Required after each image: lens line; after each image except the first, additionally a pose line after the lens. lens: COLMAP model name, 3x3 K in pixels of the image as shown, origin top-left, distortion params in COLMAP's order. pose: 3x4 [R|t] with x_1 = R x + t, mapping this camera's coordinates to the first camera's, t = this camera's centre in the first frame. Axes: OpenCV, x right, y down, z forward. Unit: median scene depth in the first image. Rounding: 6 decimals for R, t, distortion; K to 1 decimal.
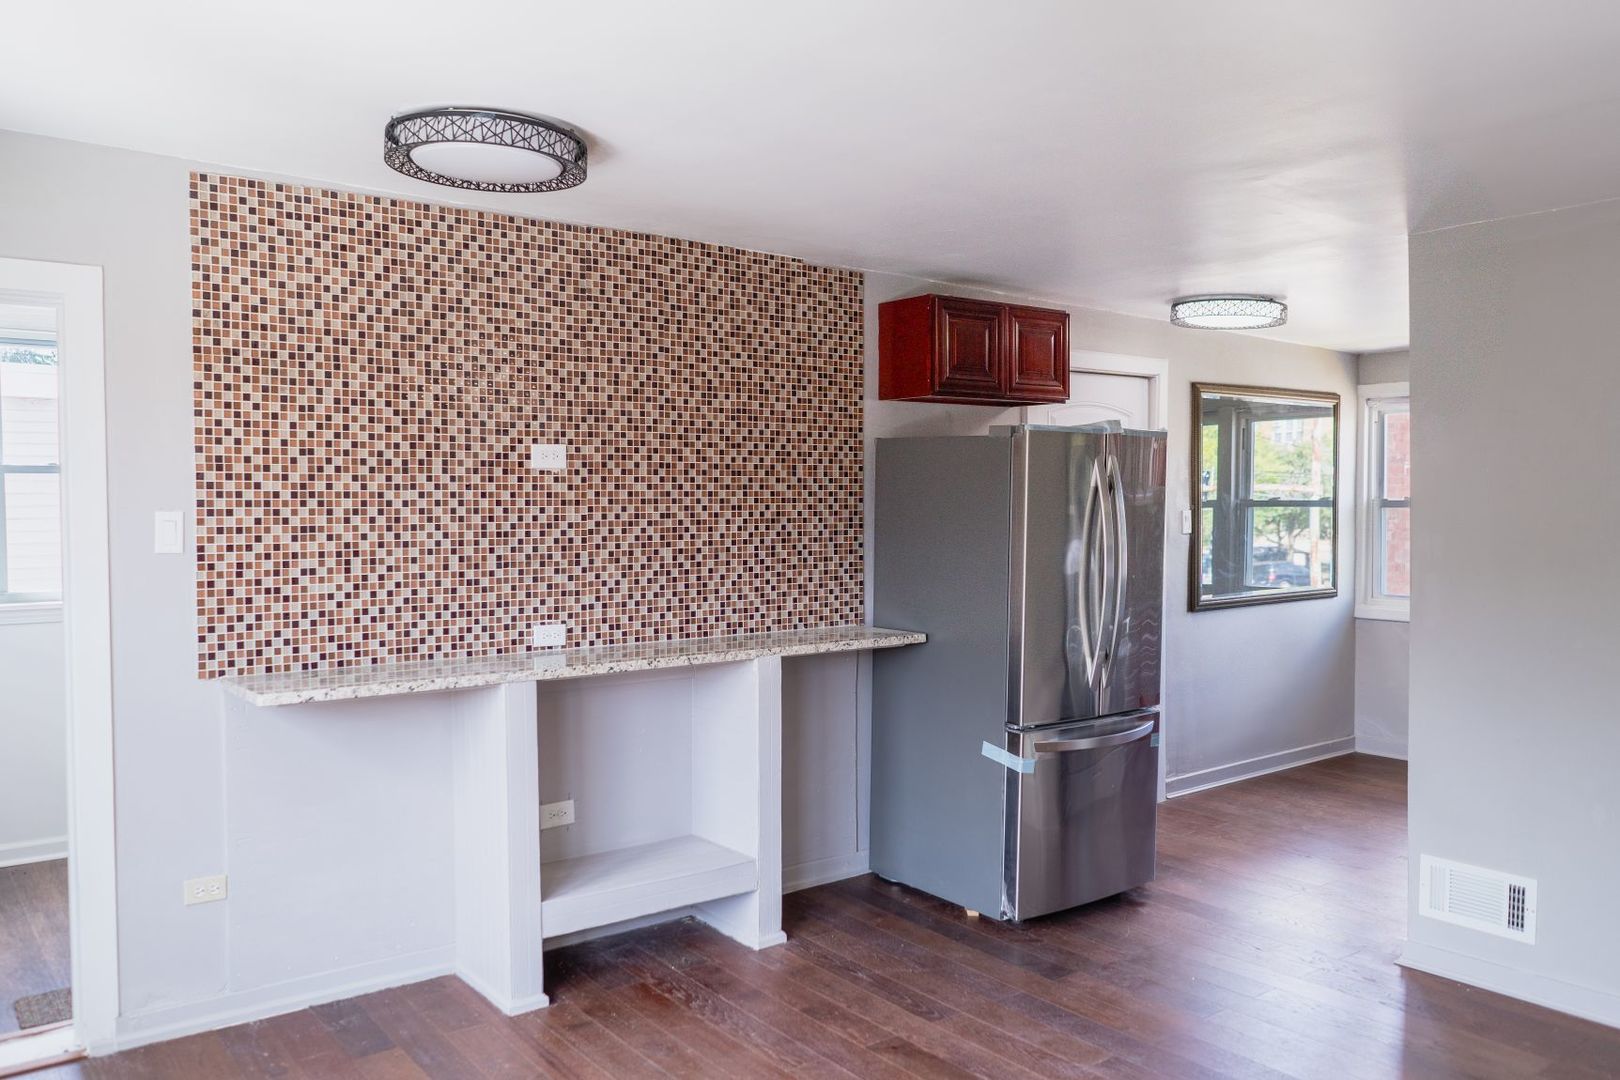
lens RADIAL K [[1277.4, 0, 806.5], [0, 1277.4, 534.8], [0, 0, 1]] dist [-0.017464, -0.003029]
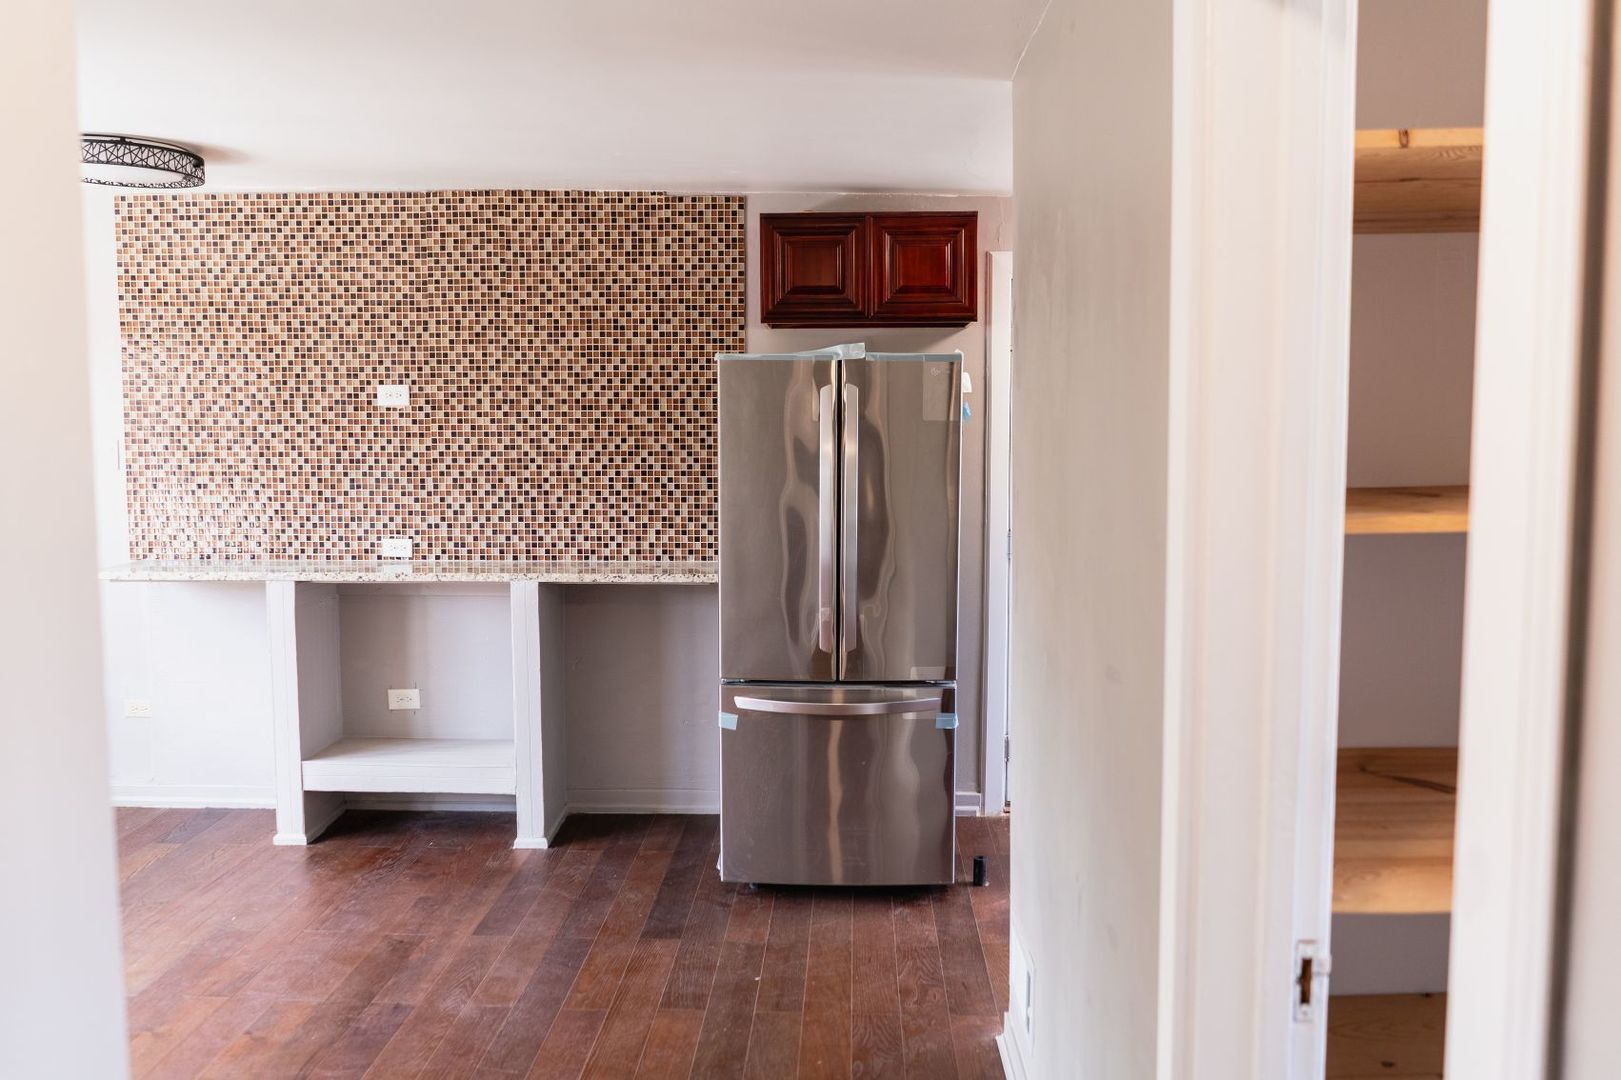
lens RADIAL K [[1278.2, 0, 805.8], [0, 1278.2, 545.8], [0, 0, 1]] dist [-0.017464, -0.003029]
pose [[0.766121, 0.057886, -0.640085, 0.832927], [-0.020974, 0.997657, 0.065120, -0.007691], [0.642354, -0.036464, 0.765540, 0.336022]]
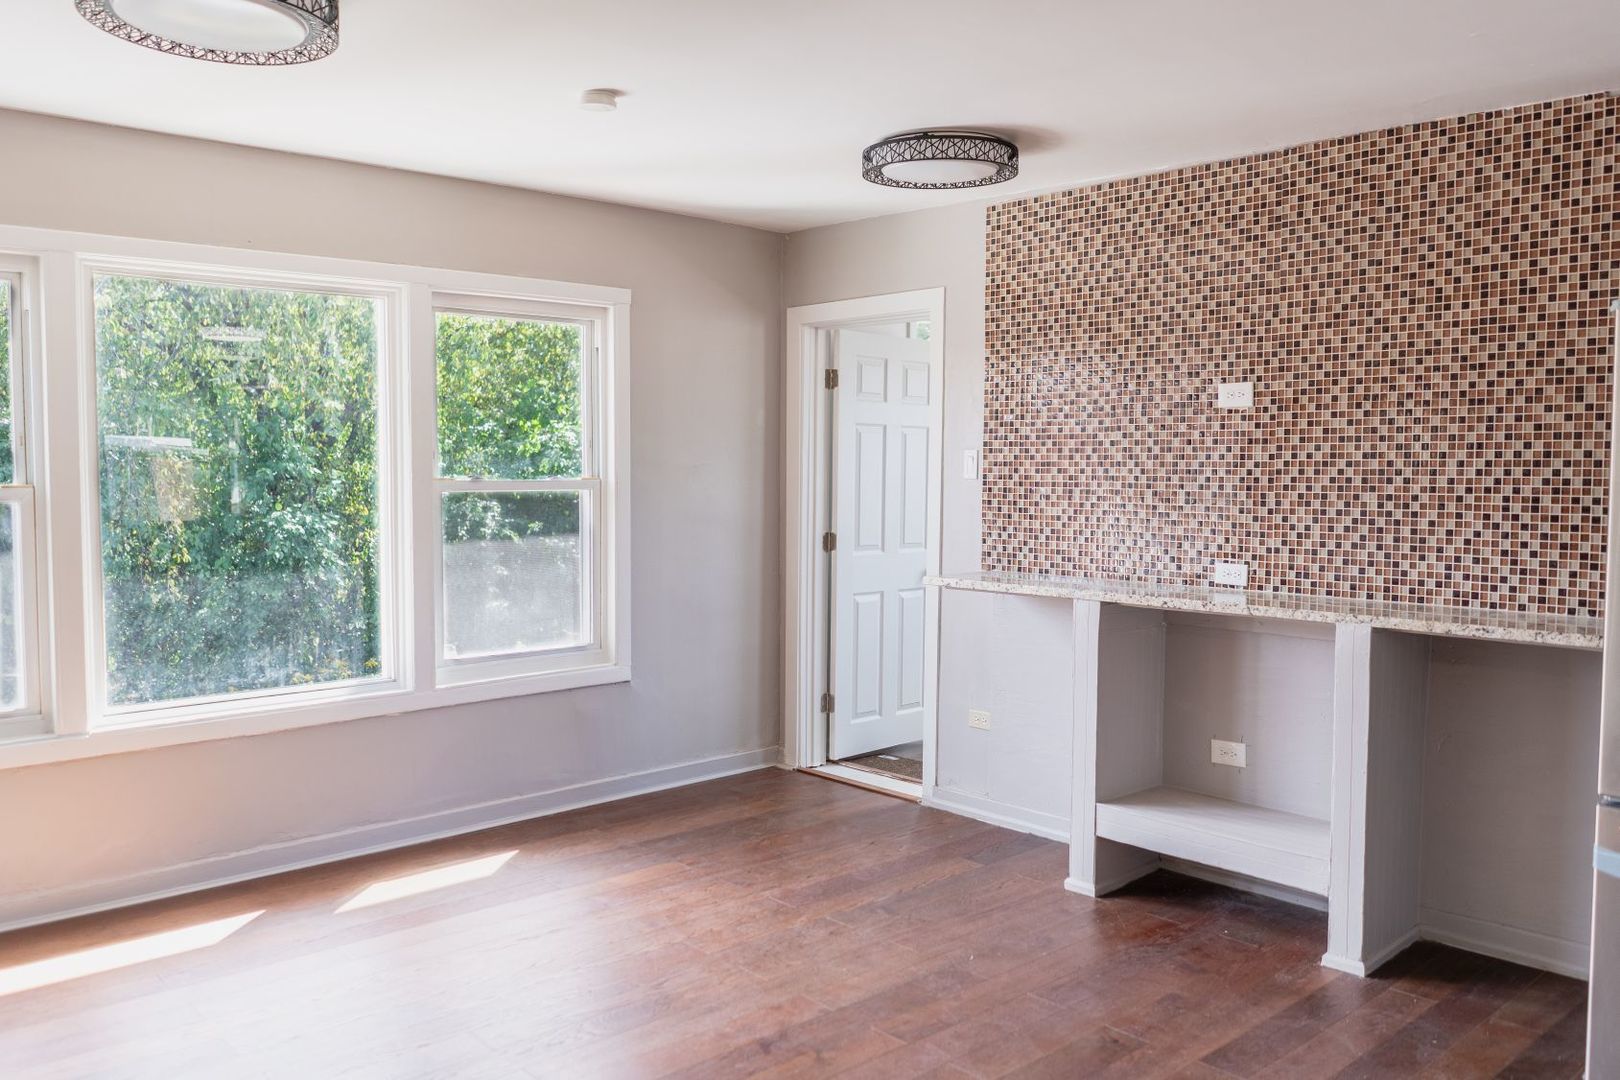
lens RADIAL K [[1277.4, 0, 805.8], [0, 1277.4, 544.9], [0, 0, 1]] dist [-0.017464, -0.003029]
pose [[0.071331, 0.059766, -0.995661, 0.762021], [-0.036936, 0.997677, 0.057241, 0.010853], [0.996769, 0.032693, 0.073373, 0.585836]]
